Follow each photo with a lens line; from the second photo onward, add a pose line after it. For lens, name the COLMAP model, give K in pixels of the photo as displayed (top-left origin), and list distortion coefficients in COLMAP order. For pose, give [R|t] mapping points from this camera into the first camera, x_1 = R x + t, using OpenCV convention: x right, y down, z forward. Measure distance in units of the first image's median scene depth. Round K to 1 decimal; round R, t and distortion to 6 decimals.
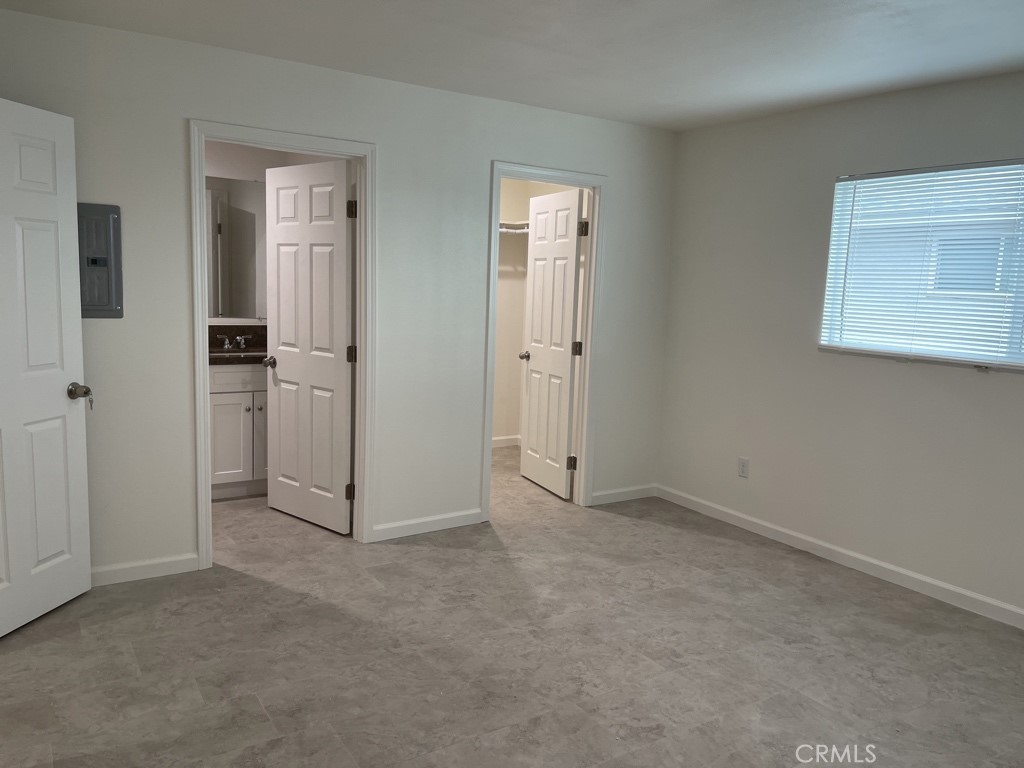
lens RADIAL K [[778.4, 0, 516.3], [0, 778.4, 377.9], [0, 0, 1]] dist [0.076463, -0.101919]
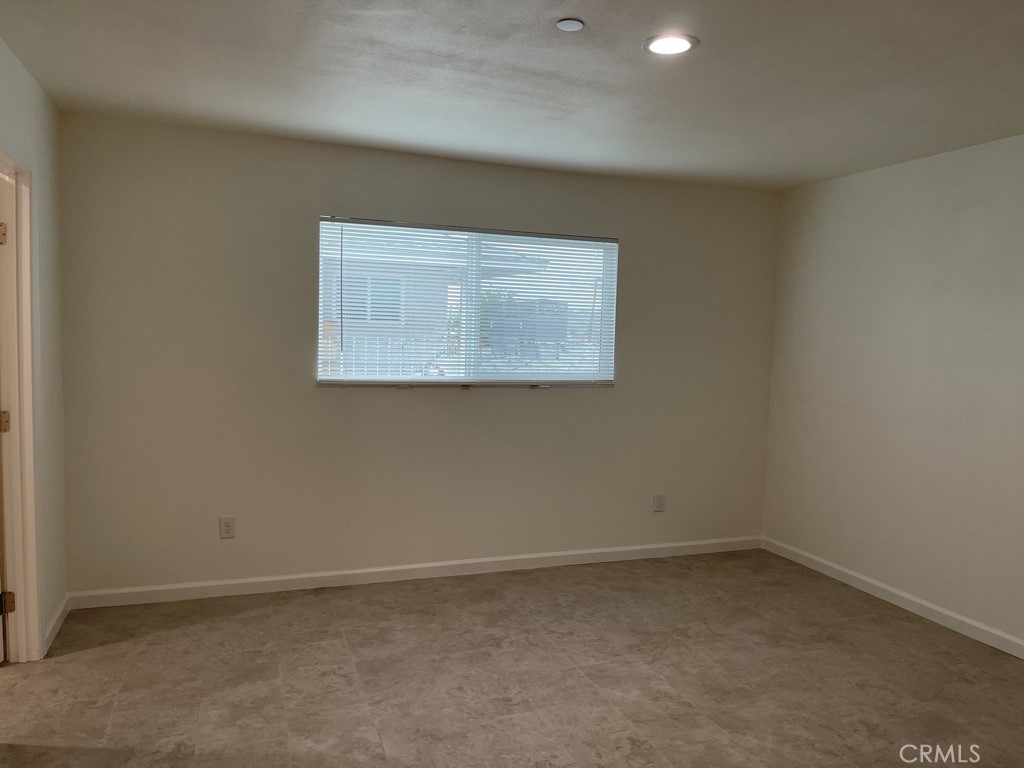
lens RADIAL K [[778.4, 0, 511.9], [0, 778.4, 385.0], [0, 0, 1]] dist [0.076463, -0.101919]
pose [[0.214599, -0.100056, 0.971564, -0.572449], [0.097336, 0.991978, 0.080658, -0.099957], [-0.971840, 0.077259, 0.222617, 0.576588]]
